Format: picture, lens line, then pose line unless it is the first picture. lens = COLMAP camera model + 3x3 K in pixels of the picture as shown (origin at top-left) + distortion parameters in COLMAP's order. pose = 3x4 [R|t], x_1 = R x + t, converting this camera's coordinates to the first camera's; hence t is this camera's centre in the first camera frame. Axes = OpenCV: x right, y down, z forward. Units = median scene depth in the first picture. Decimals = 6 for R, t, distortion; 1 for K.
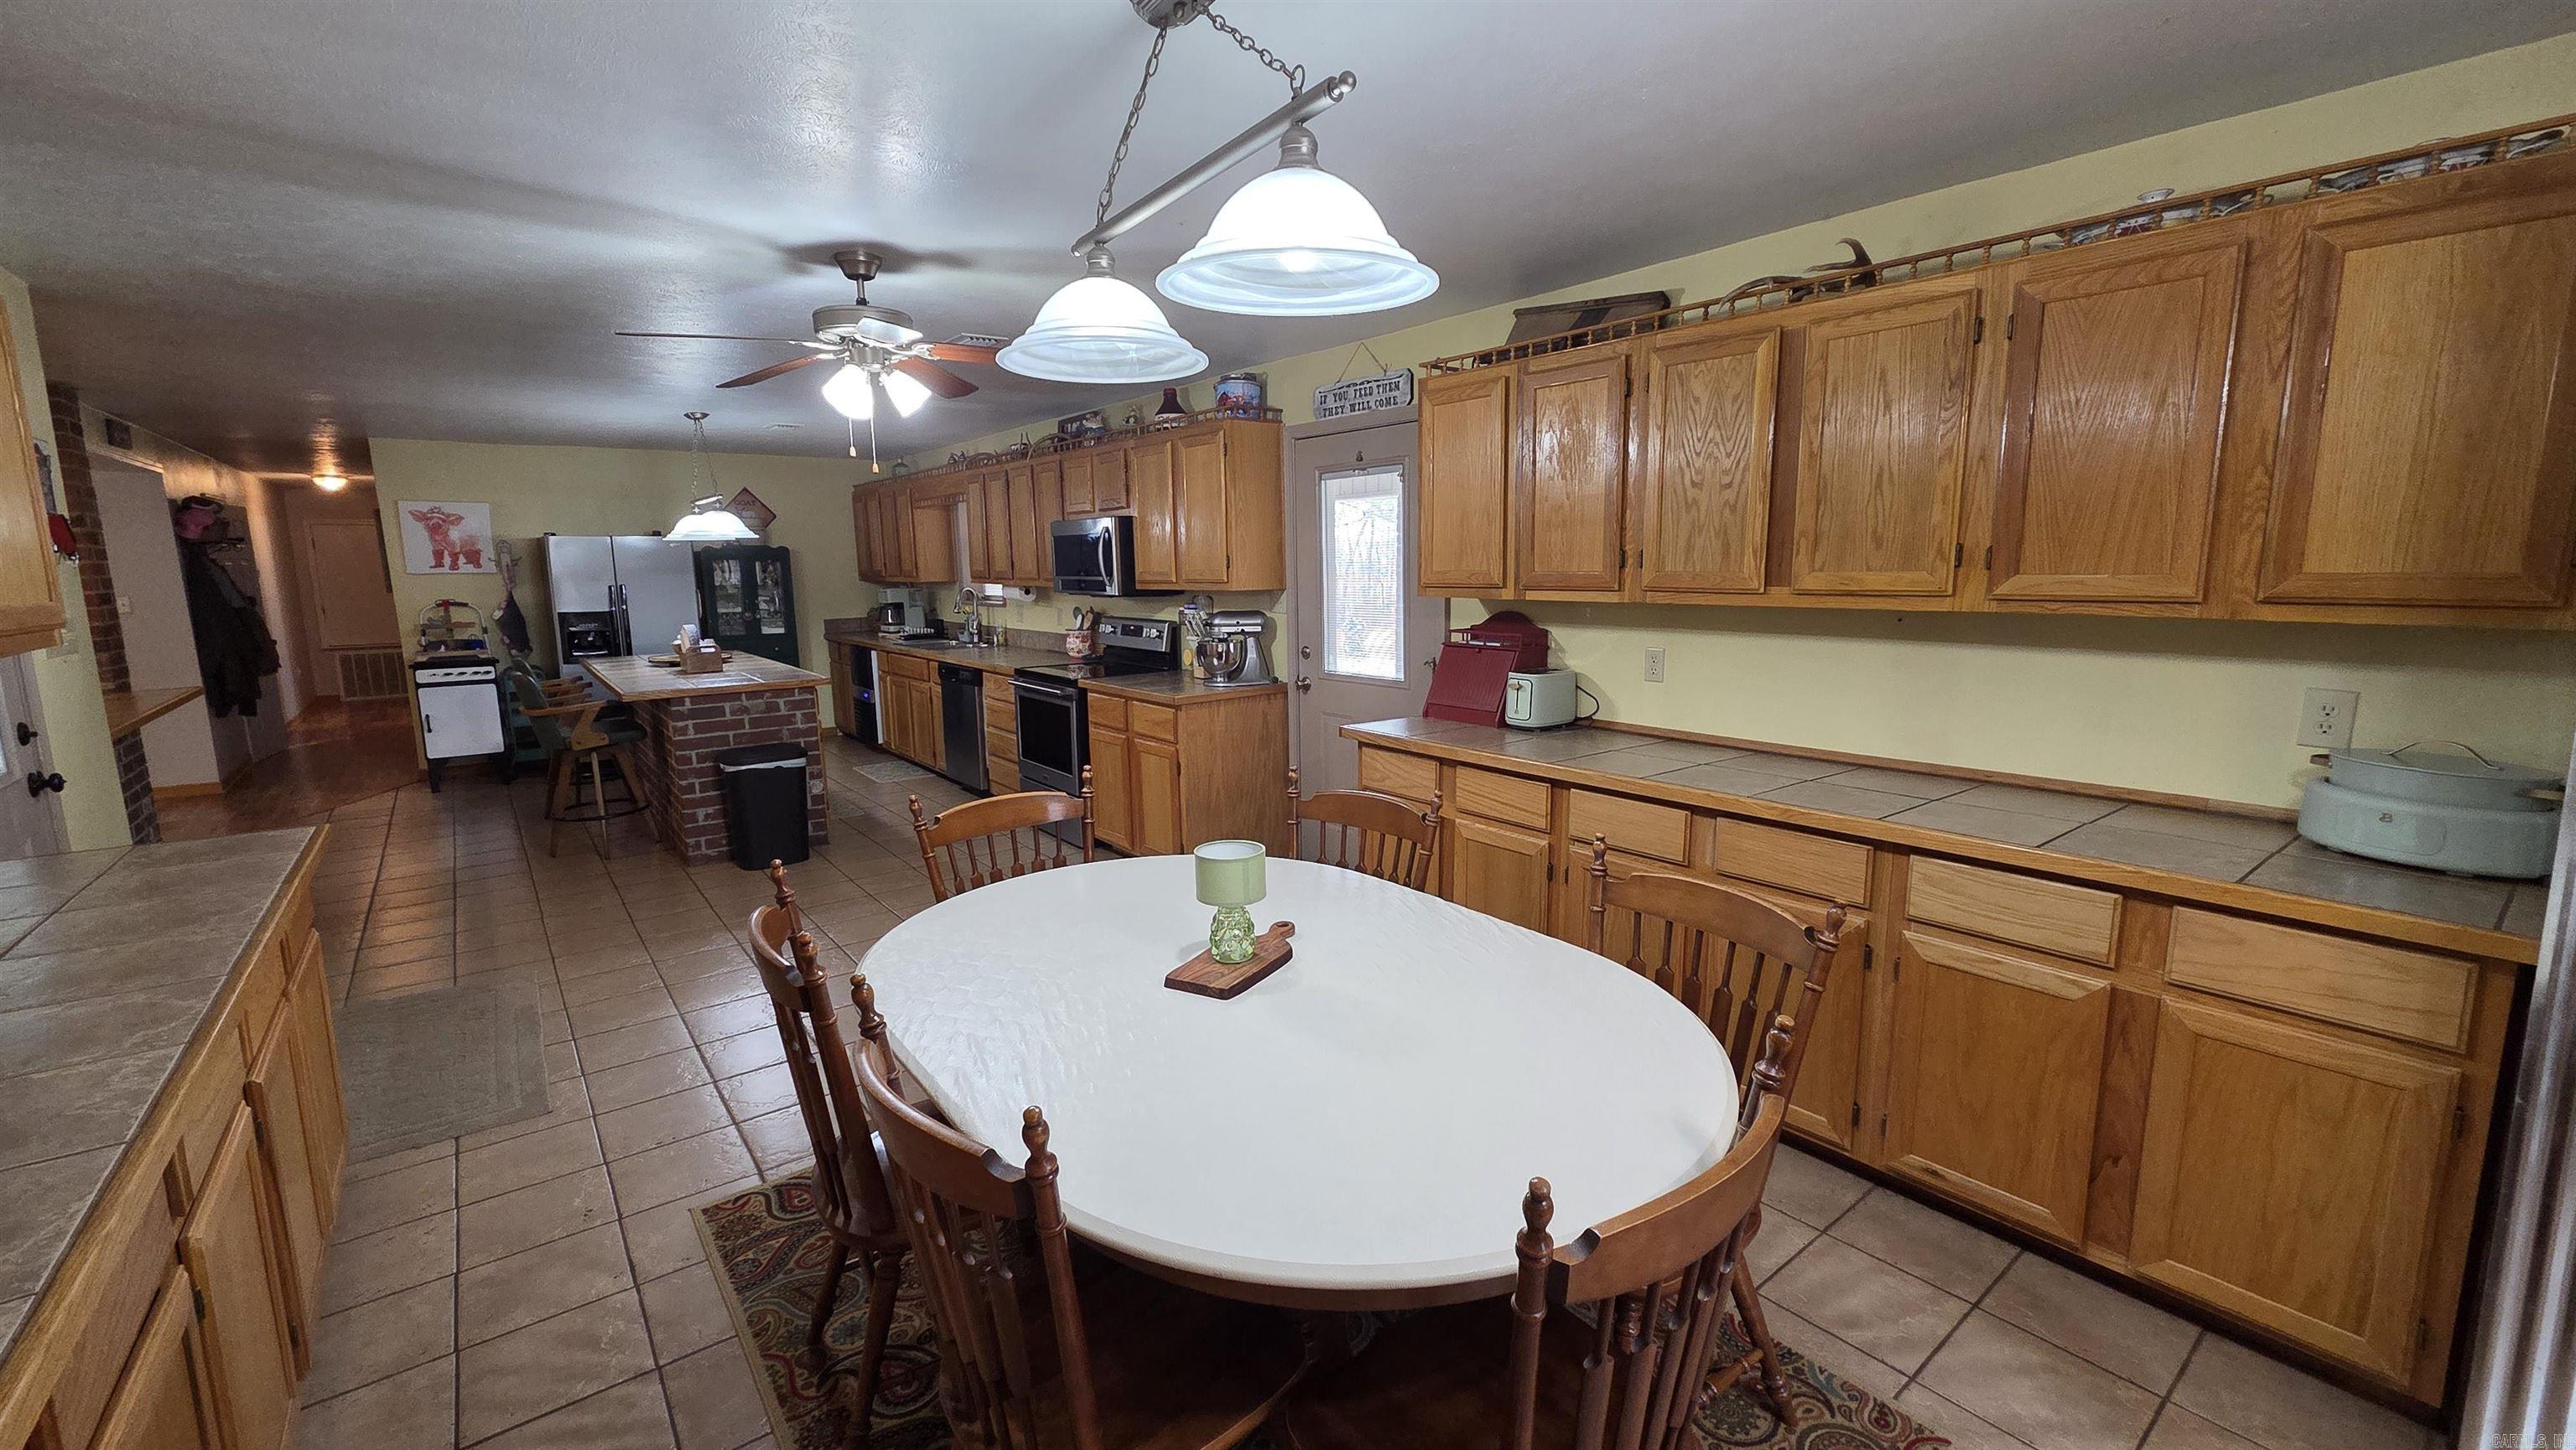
lens RADIAL K [[1051.6, 0, 1288.0], [0, 1051.6, 725.0], [0, 0, 1]] dist [0.000523, 0.000182]
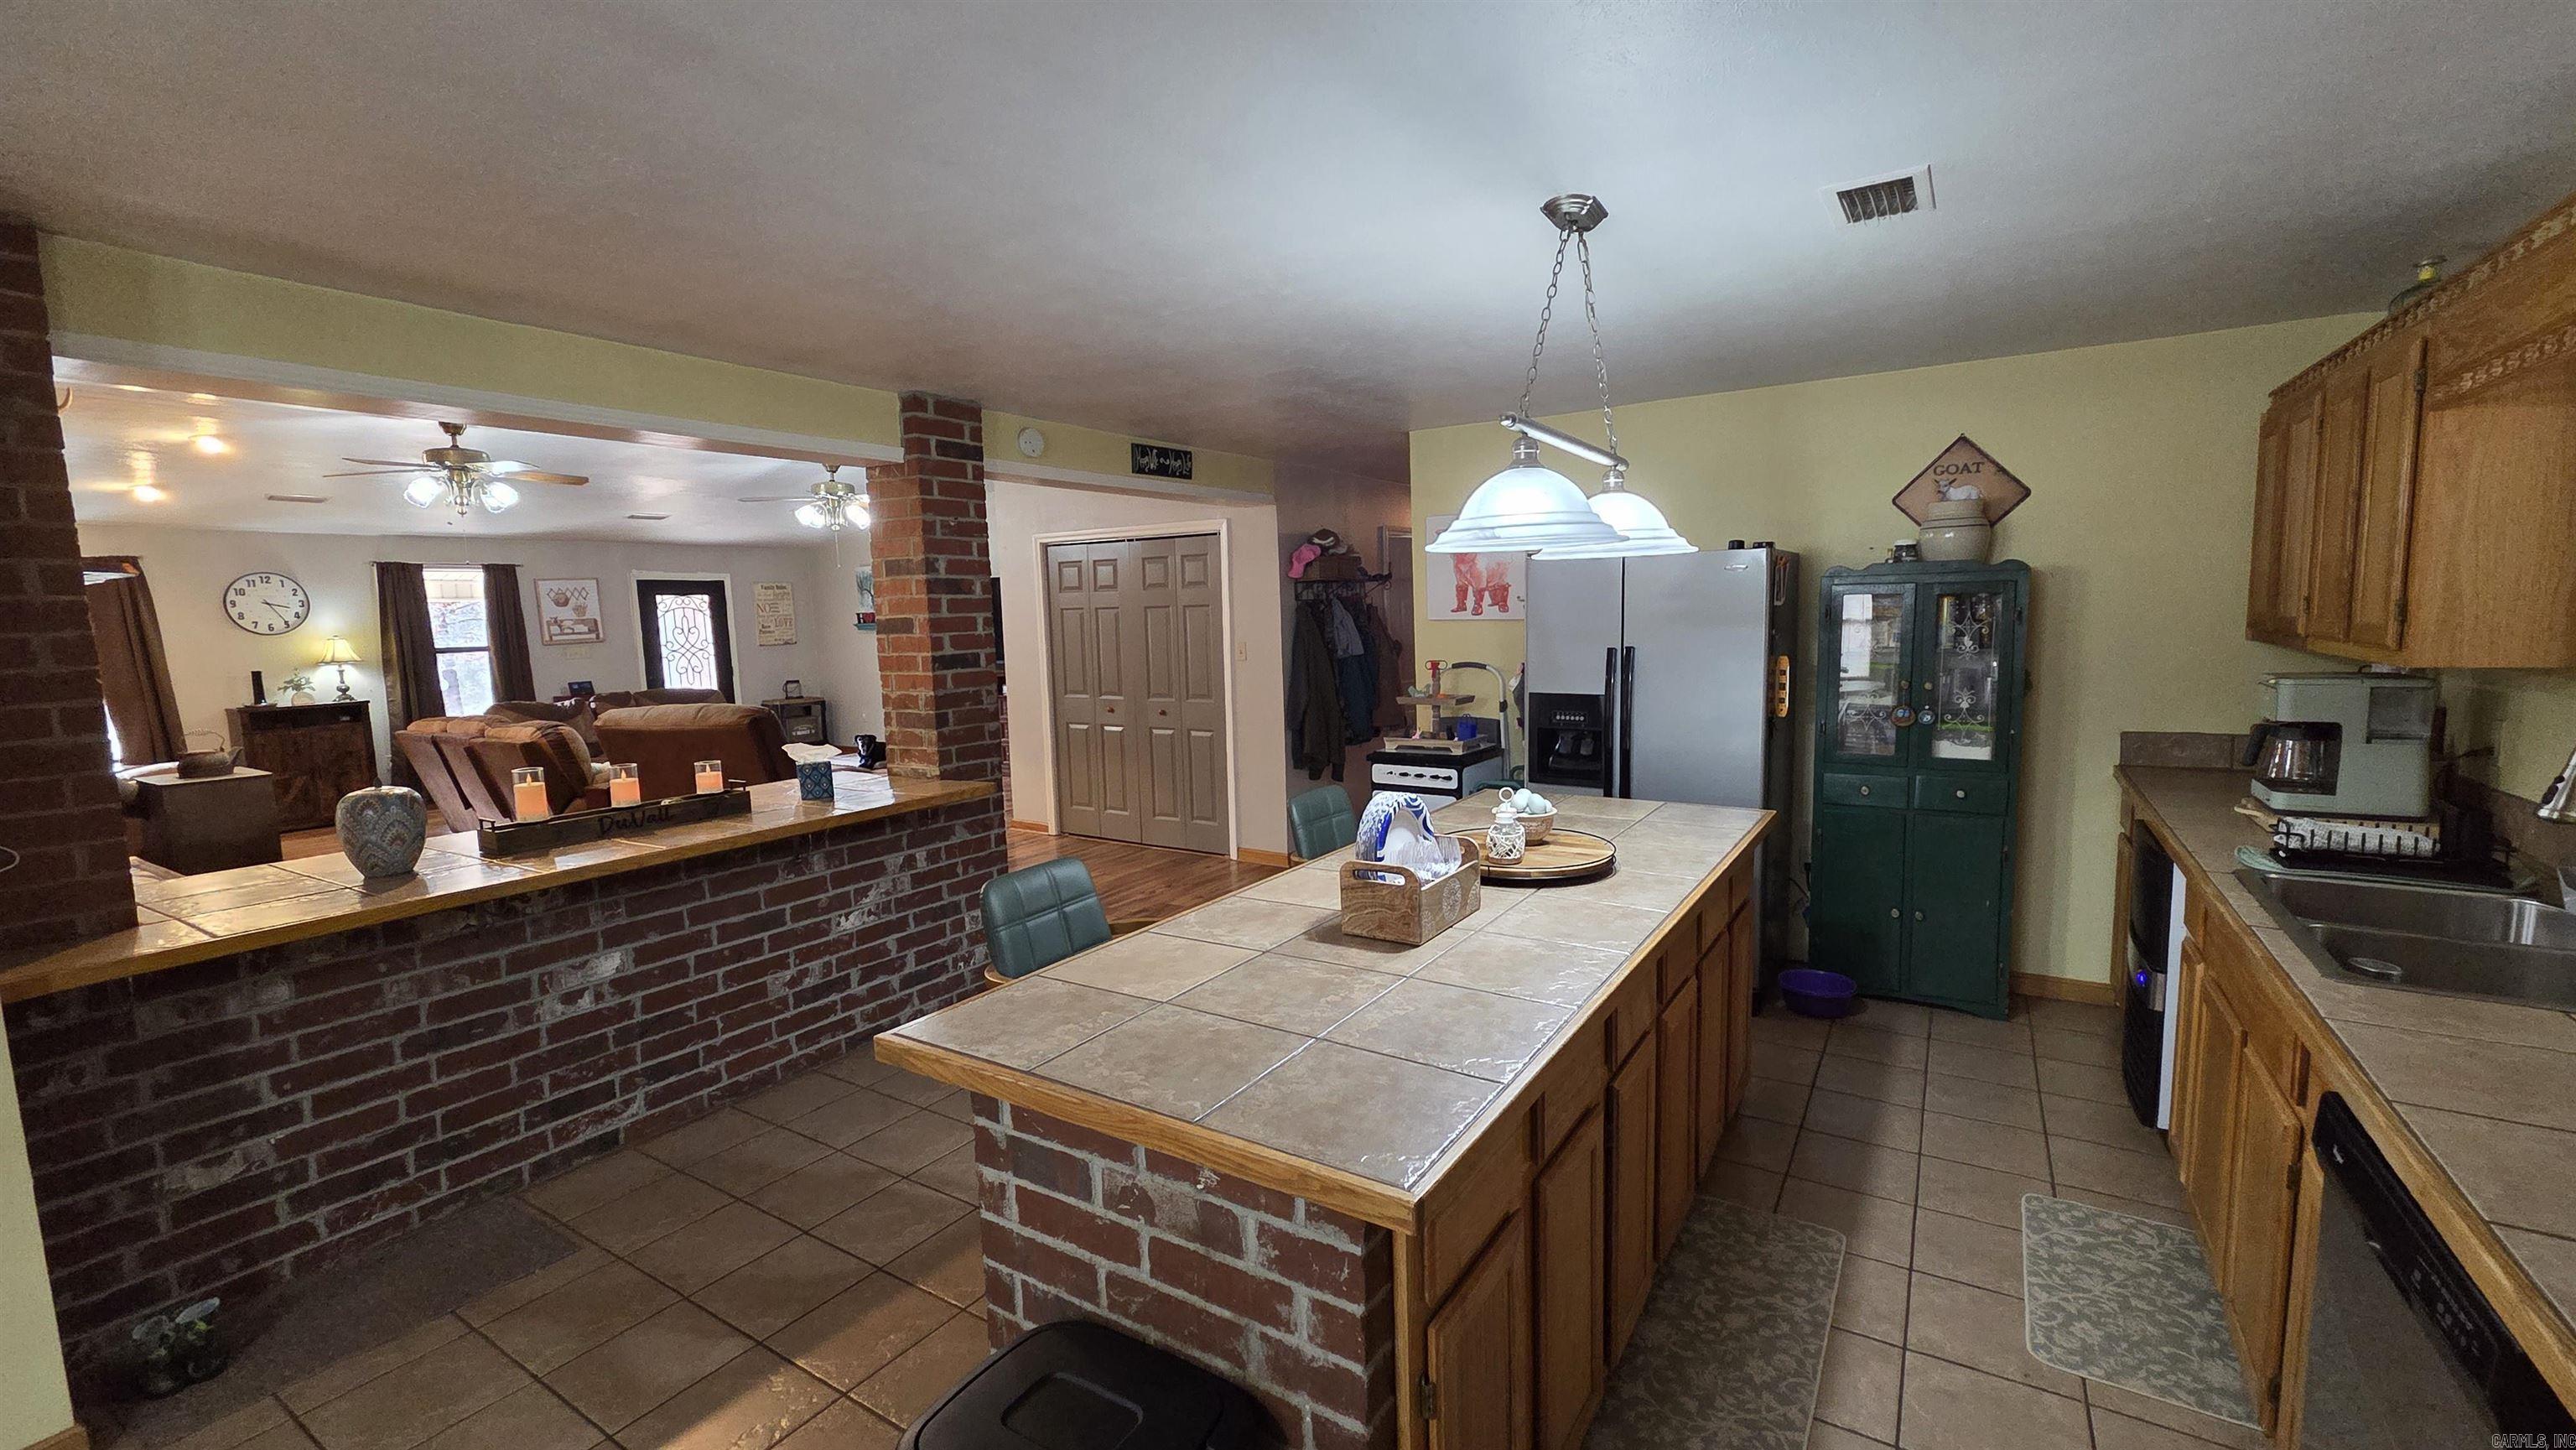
lens RADIAL K [[1051.6, 0, 1288.0], [0, 1051.6, 725.0], [0, 0, 1]] dist [0.000523, 0.000182]
pose [[0.328128, 0.108256, -0.938410, -0.166072], [-0.123590, 0.989792, 0.070968, -0.094989], [0.936514, 0.092691, 0.338158, 0.571999]]
